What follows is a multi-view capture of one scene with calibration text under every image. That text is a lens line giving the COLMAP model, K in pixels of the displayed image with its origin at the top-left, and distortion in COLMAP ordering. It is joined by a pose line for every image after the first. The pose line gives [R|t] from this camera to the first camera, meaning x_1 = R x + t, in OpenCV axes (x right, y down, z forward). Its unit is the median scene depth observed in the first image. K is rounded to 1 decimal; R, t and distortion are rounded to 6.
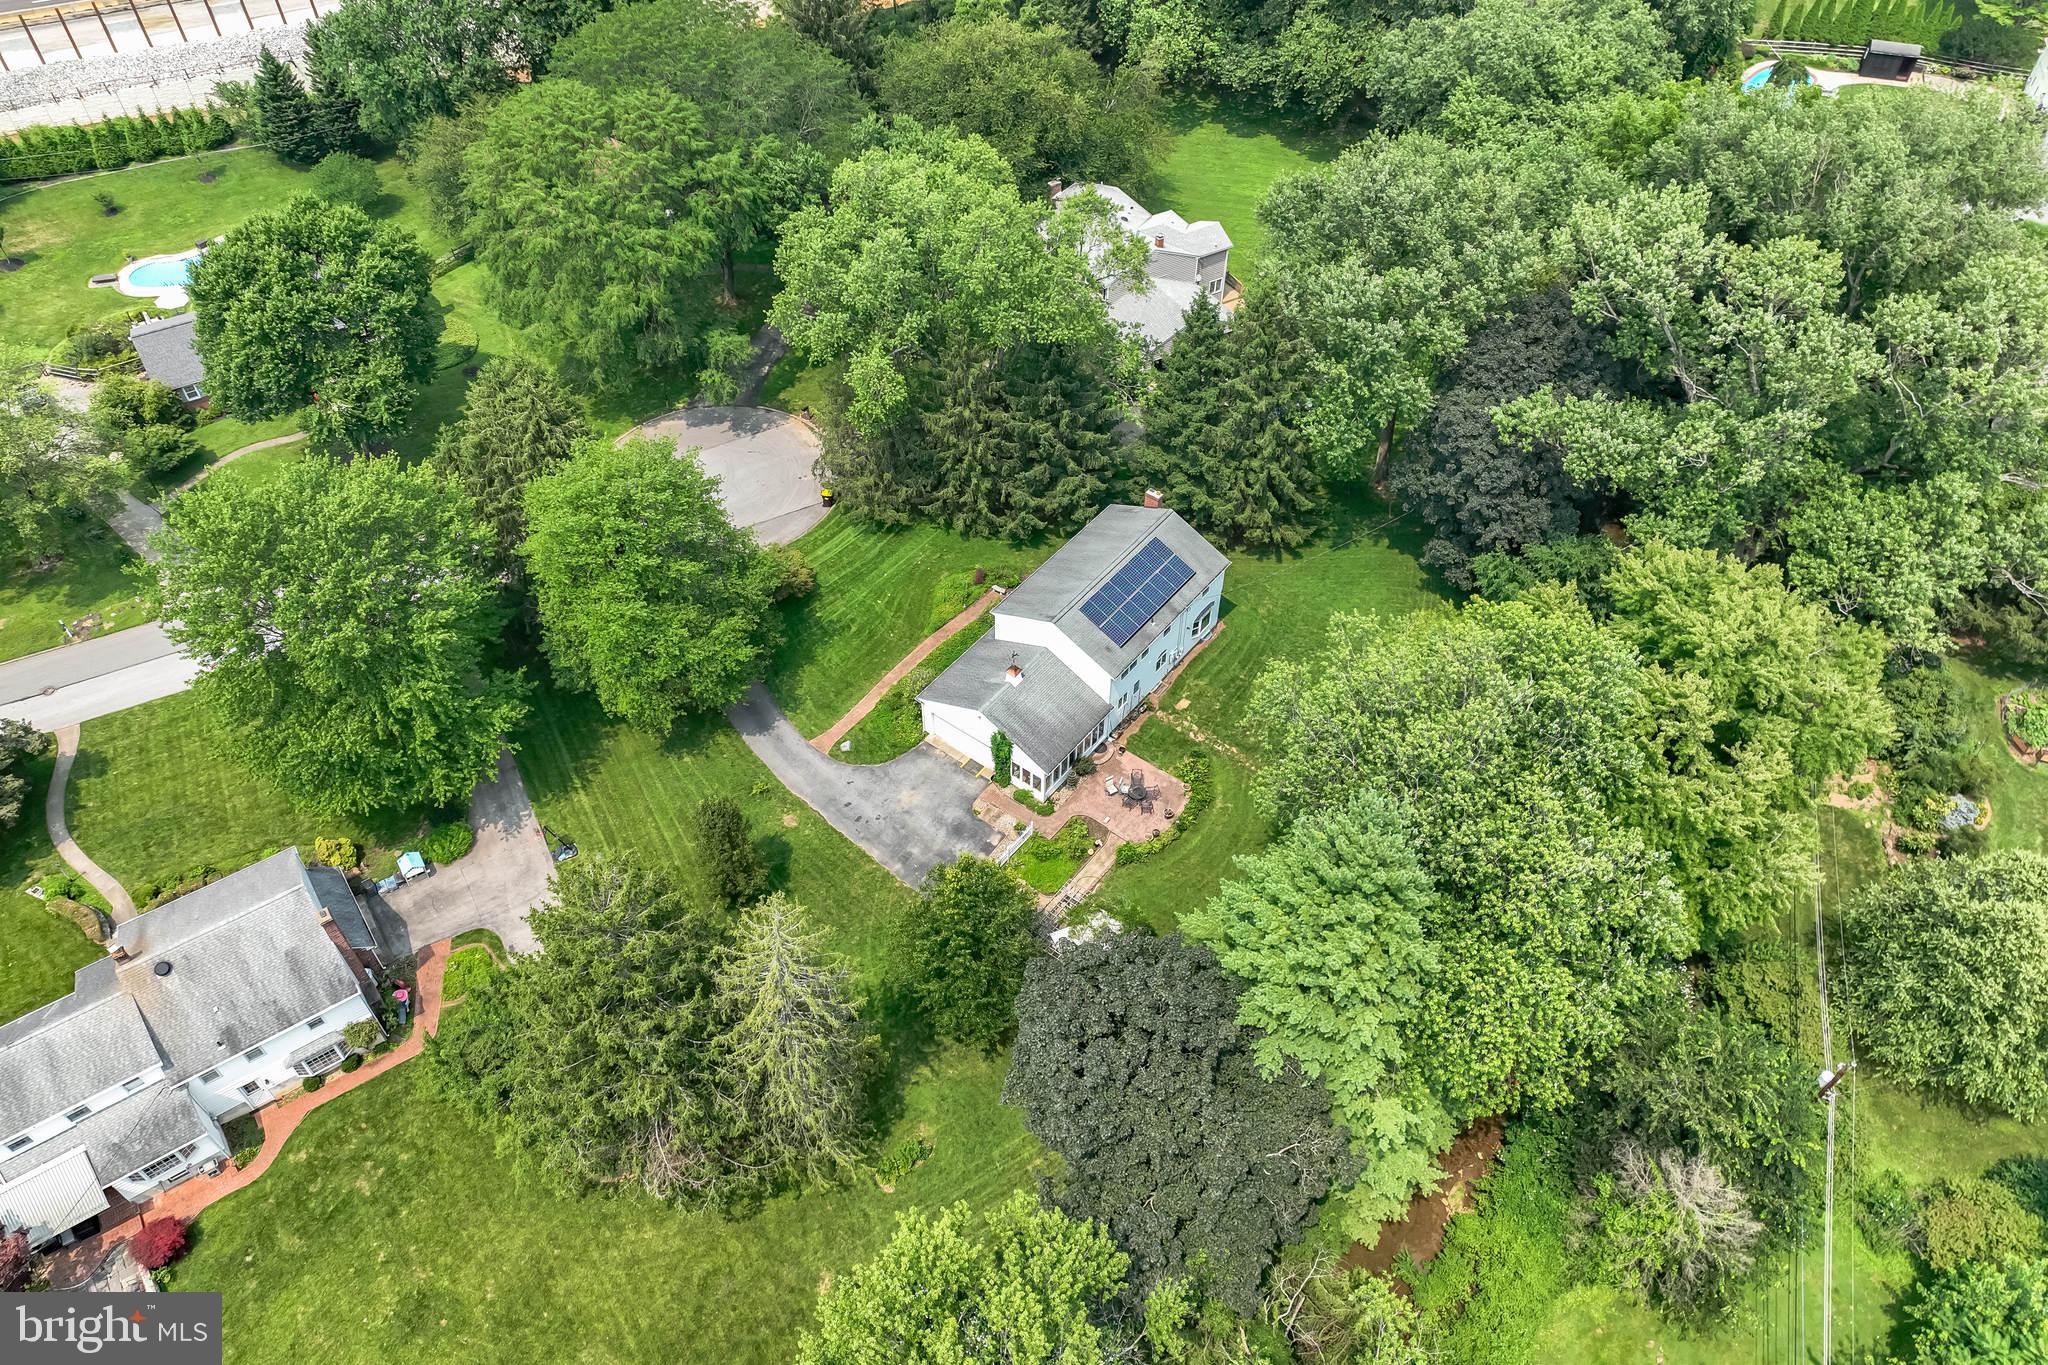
lens RADIAL K [[1422.8, 0, 1024.0], [0, 1422.8, 682.5], [0, 0, 1]] dist [-0.010092, -0.002723]
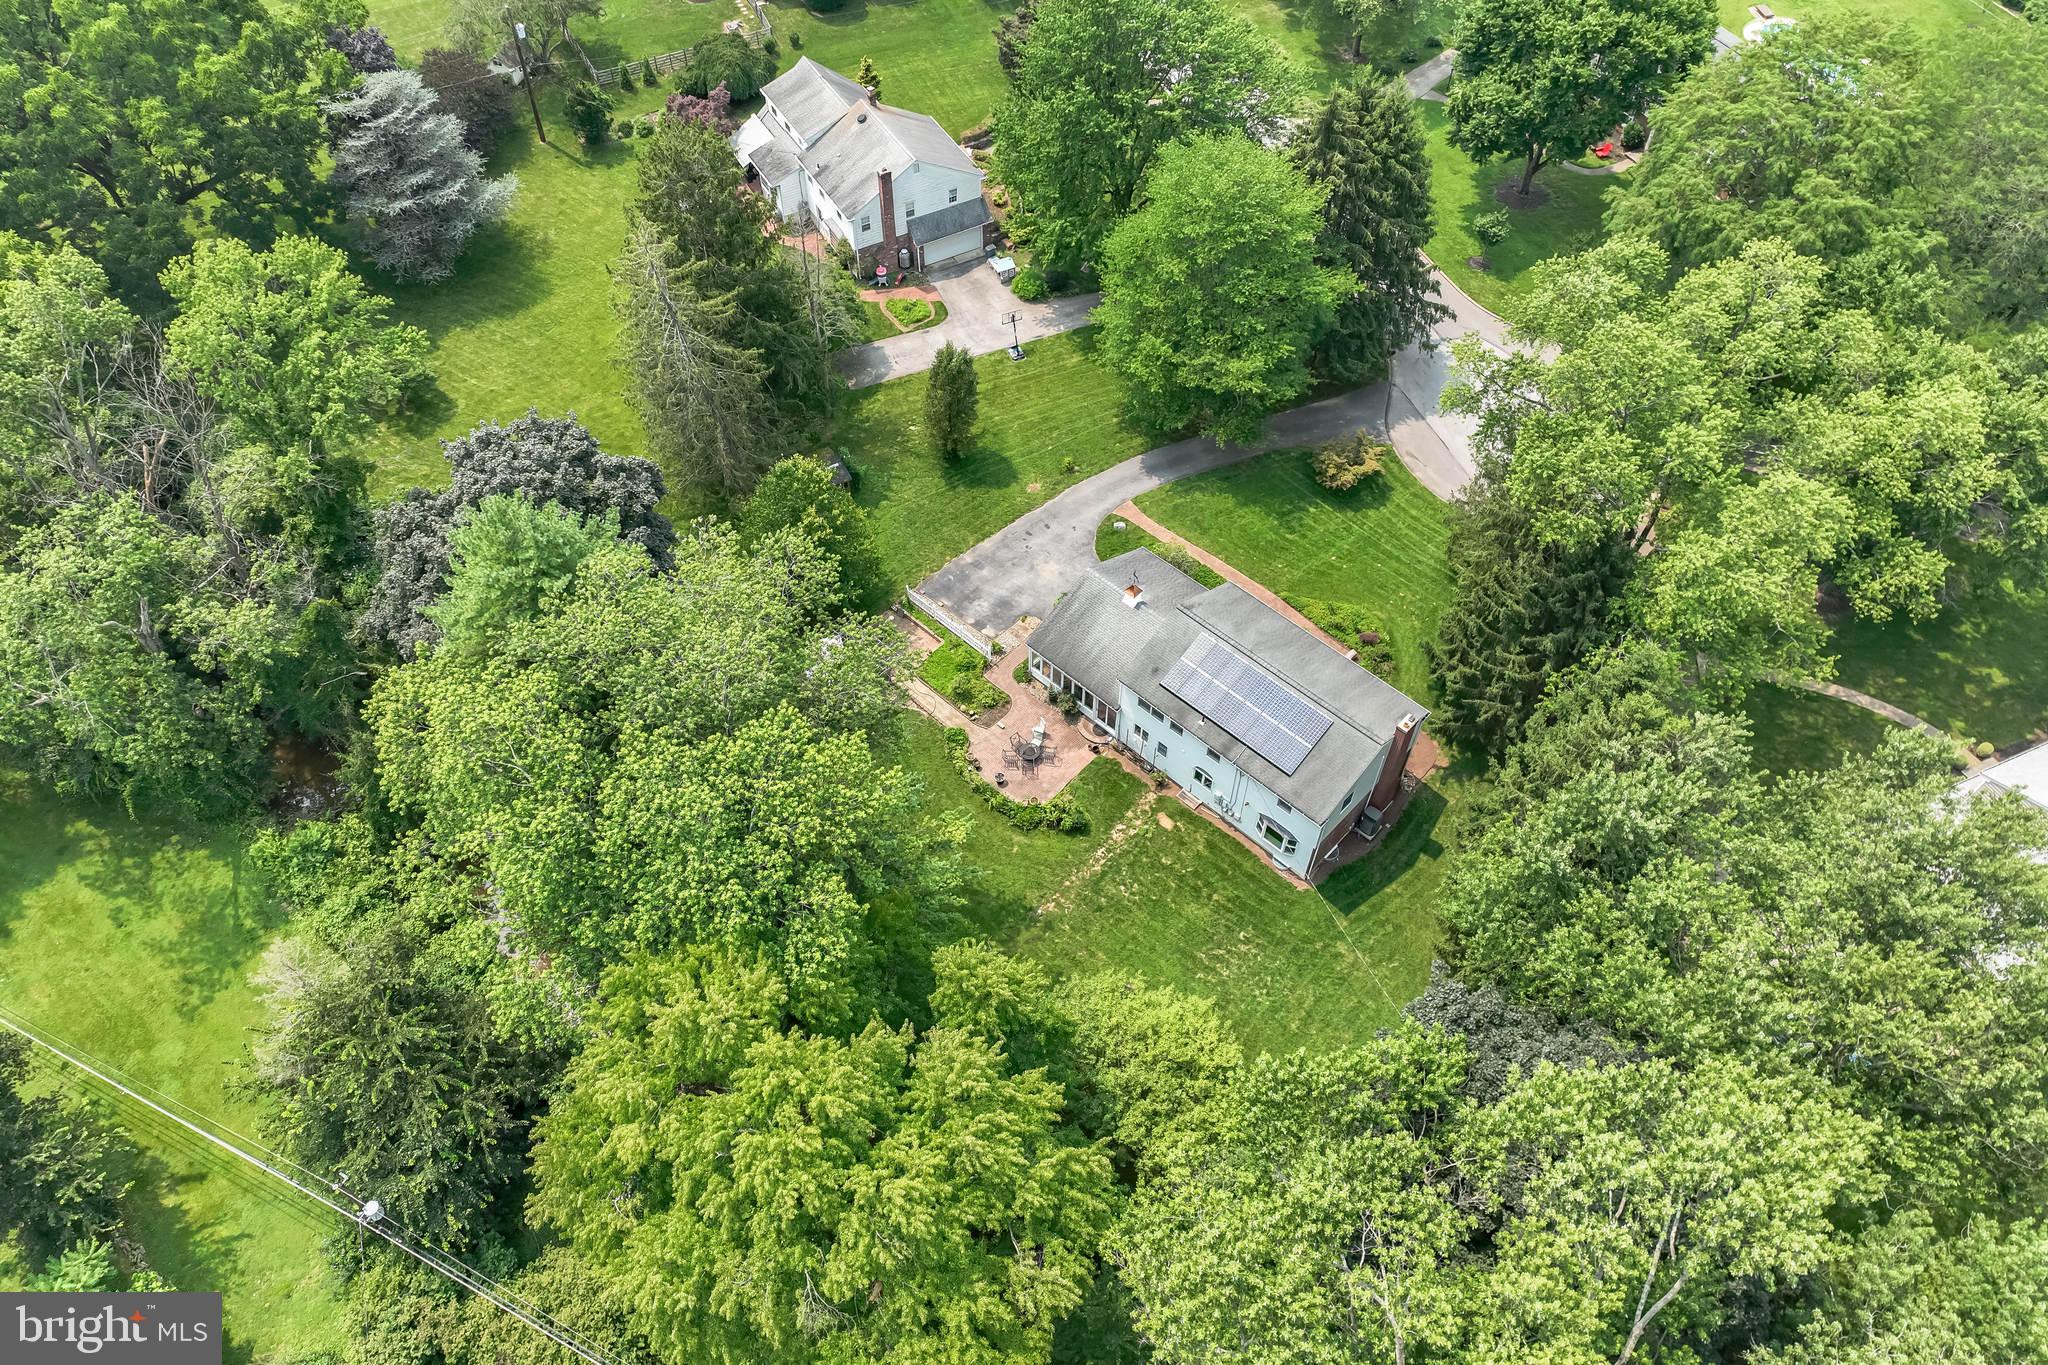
lens RADIAL K [[1422.8, 0, 1024.0], [0, 1422.8, 682.5], [0, 0, 1]] dist [-0.010092, -0.002723]
pose [[-0.106745, 0.784952, -0.610292, 0.607293], [-0.732365, 0.353075, 0.582220, -0.470612], [0.672493, 0.509105, 0.537182, 0.488256]]
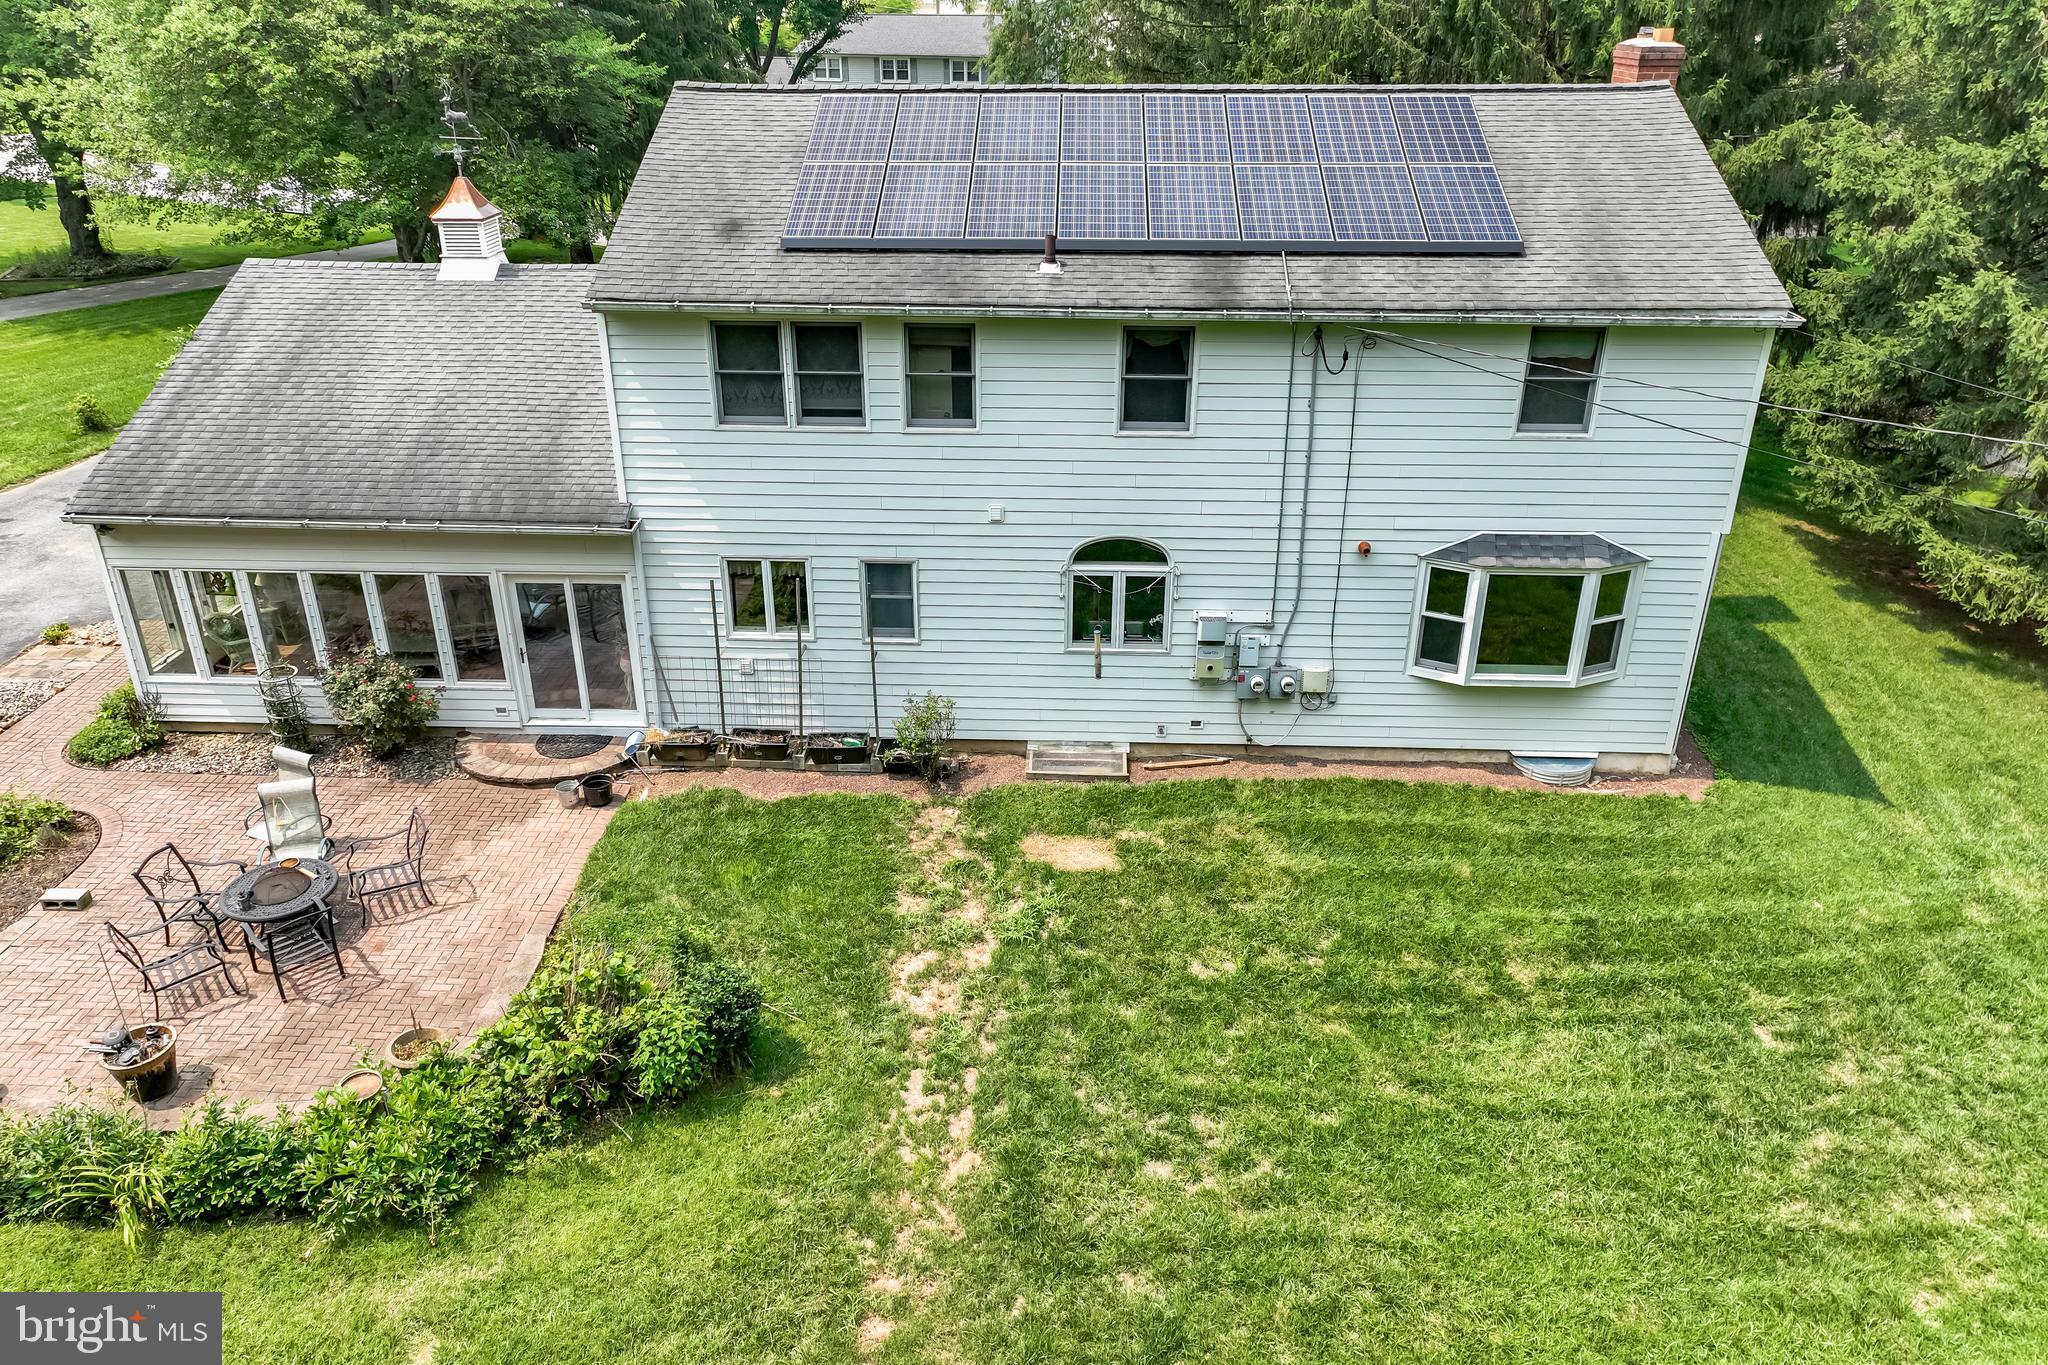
lens RADIAL K [[1422.8, 0, 1024.0], [0, 1422.8, 682.5], [0, 0, 1]] dist [-0.010092, -0.002723]
pose [[0.569980, 0.348957, -0.743876, 0.250341], [-0.604494, 0.791281, -0.091987, 0.019785], [0.556515, 0.502100, 0.661957, 0.932104]]
